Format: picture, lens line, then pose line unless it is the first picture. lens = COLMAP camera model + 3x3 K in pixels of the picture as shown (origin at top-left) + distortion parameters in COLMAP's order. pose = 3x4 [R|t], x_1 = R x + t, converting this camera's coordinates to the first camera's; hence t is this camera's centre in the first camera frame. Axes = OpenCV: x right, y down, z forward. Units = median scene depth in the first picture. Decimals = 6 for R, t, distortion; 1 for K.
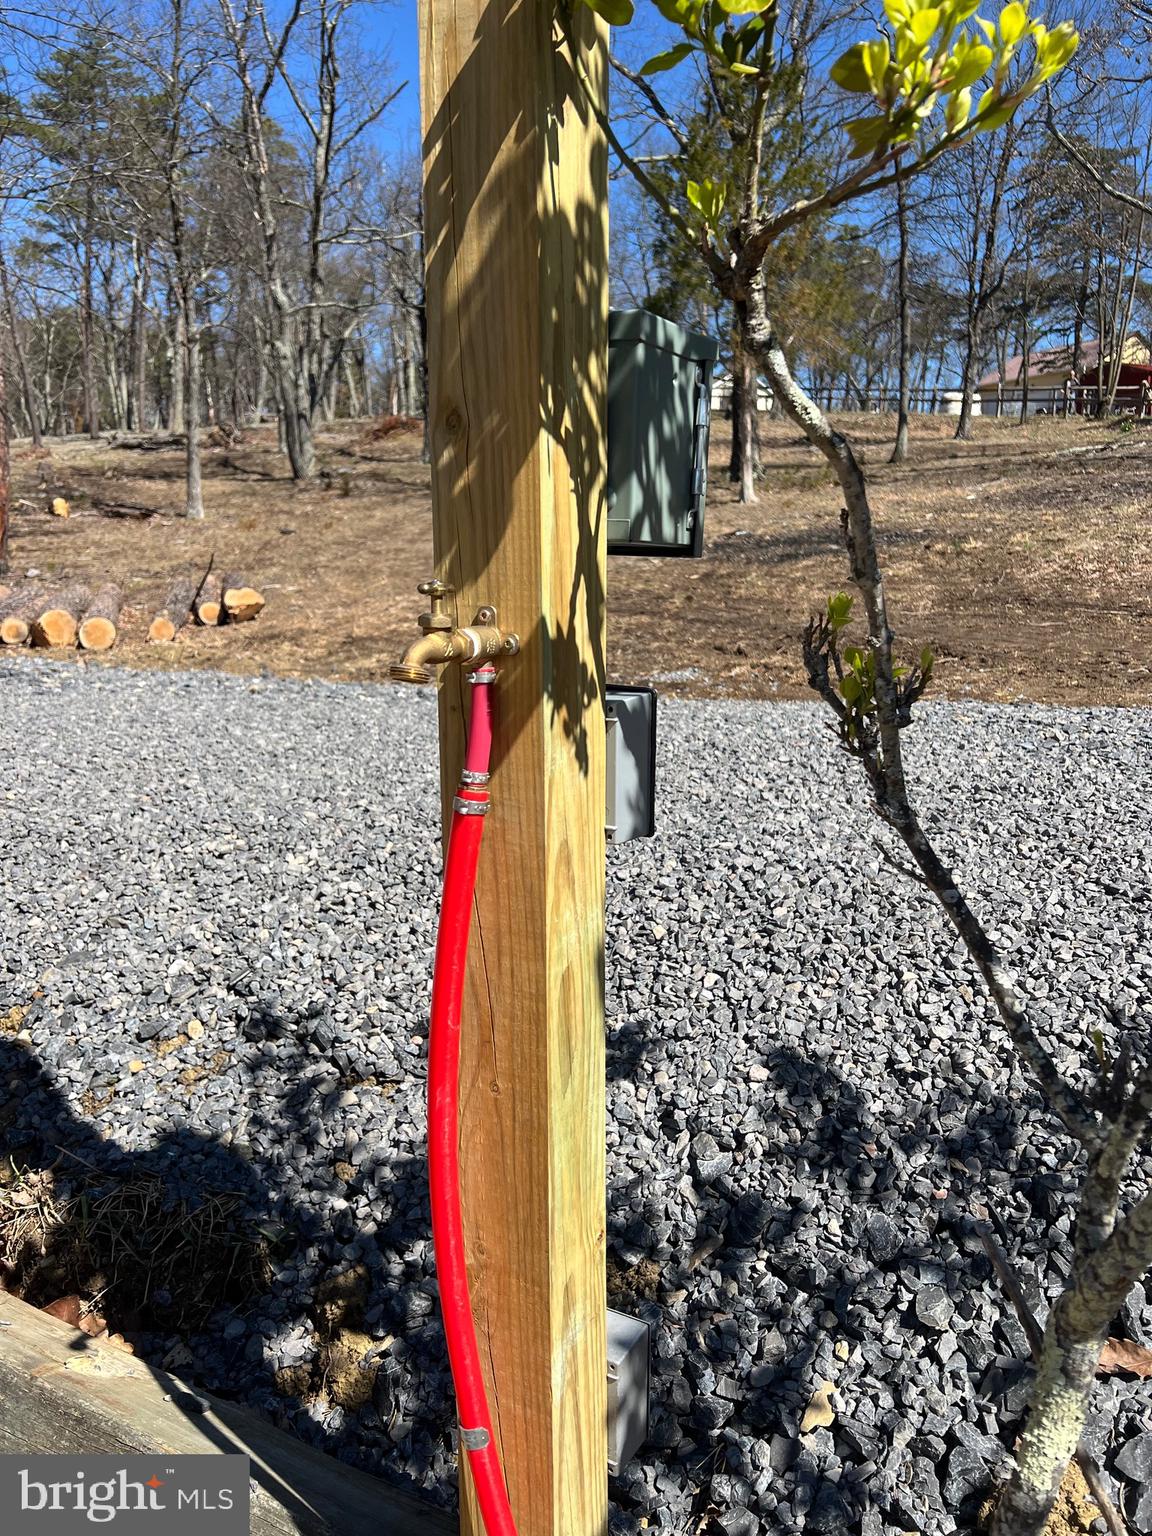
lens RADIAL K [[1143.7, 0, 576.0], [0, 1143.7, 768.0], [0, 0, 1]] dist [0.081786, -0.097966]
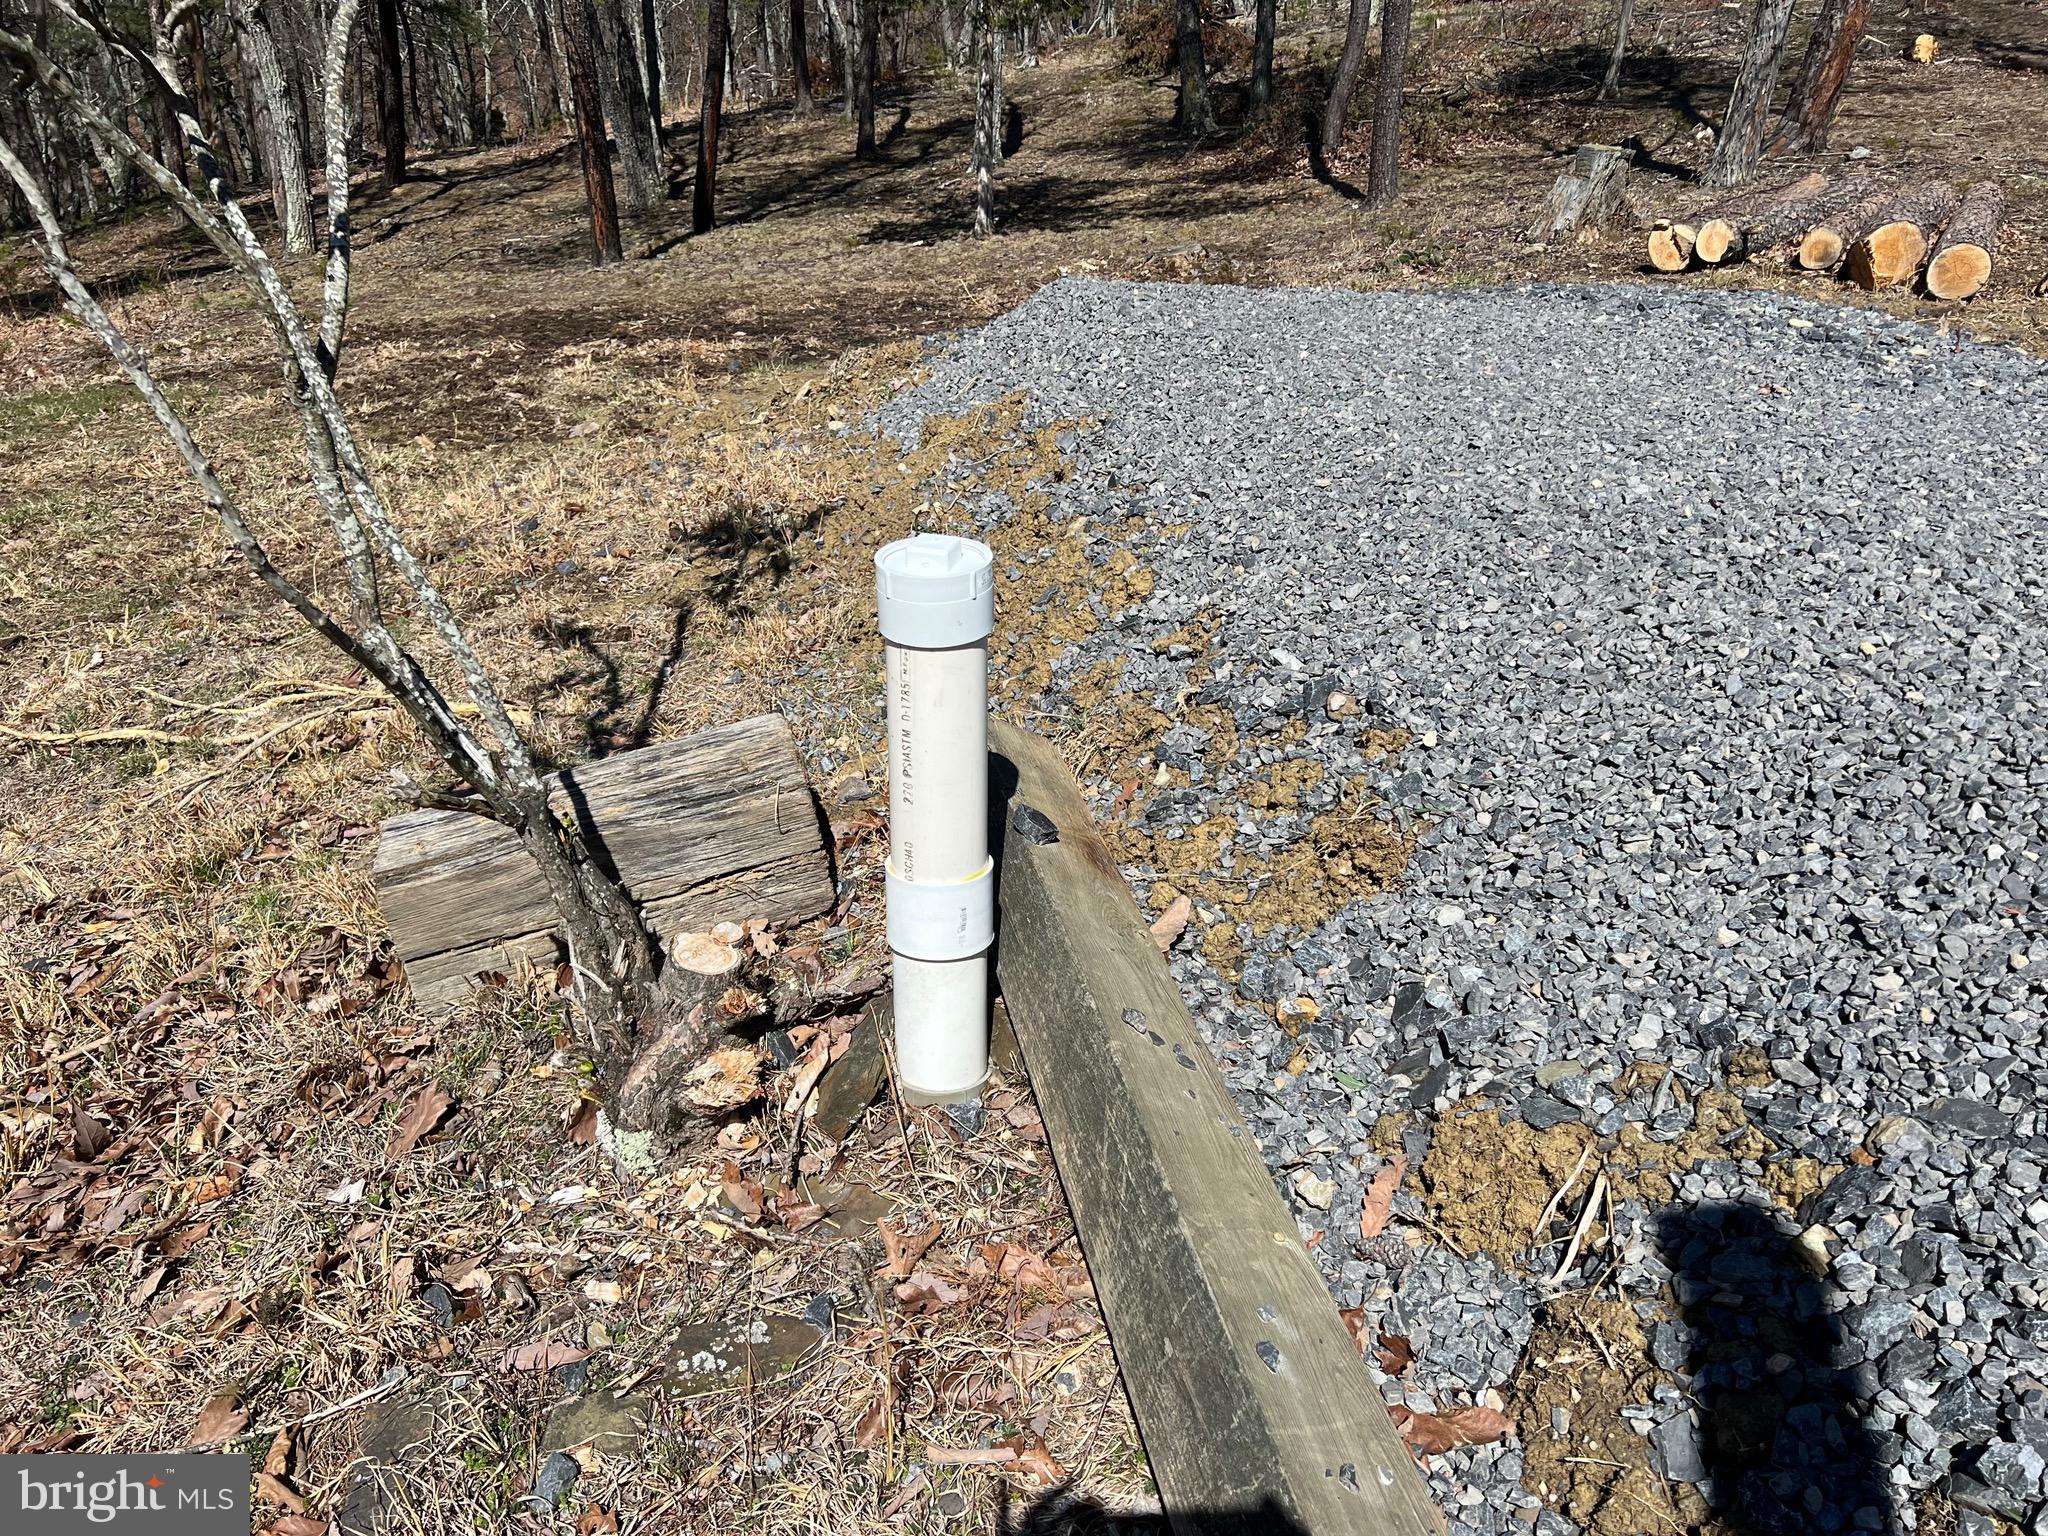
lens RADIAL K [[1524.9, 0, 1024.0], [0, 1524.9, 768.0], [0, 0, 1]] dist [0.081786, -0.097966]
pose [[0.635217, 0.343599, -0.691693, -0.151924], [-0.188248, 0.937458, 0.292805, -0.036876], [0.749041, -0.055784, 0.660171, 0.172333]]
